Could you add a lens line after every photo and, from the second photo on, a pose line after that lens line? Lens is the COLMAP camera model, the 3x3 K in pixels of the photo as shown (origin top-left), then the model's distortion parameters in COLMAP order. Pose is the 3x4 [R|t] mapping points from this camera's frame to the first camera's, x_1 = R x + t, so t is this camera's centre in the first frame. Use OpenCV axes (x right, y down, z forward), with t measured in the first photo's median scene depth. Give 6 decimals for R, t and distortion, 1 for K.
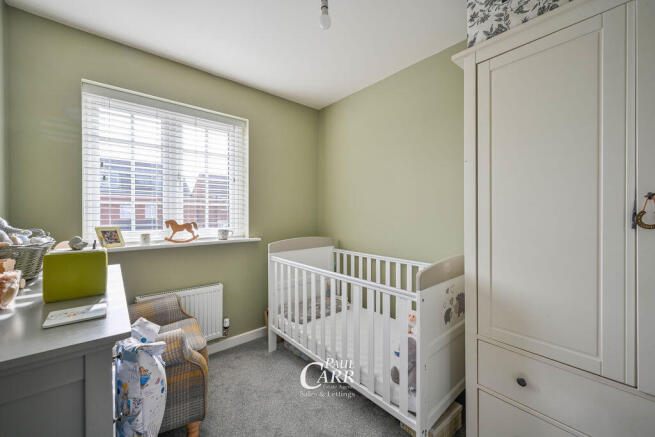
lens RADIAL K [[268.1, 0, 309.8], [0, 268.1, 216.3], [0, 0, 1]] dist [0.001980, 0.000071]
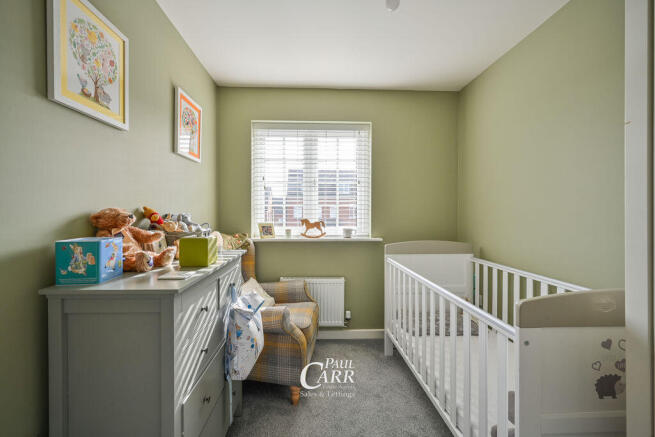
lens RADIAL K [[268.1, 0, 323.5], [0, 268.1, 215.5], [0, 0, 1]] dist [0.001980, 0.000071]
pose [[0.774245, 0.007151, -0.632845, 0.299752], [-0.008942, 0.999960, 0.000359, -0.002895], [0.632823, 0.005381, 0.774278, 0.100633]]
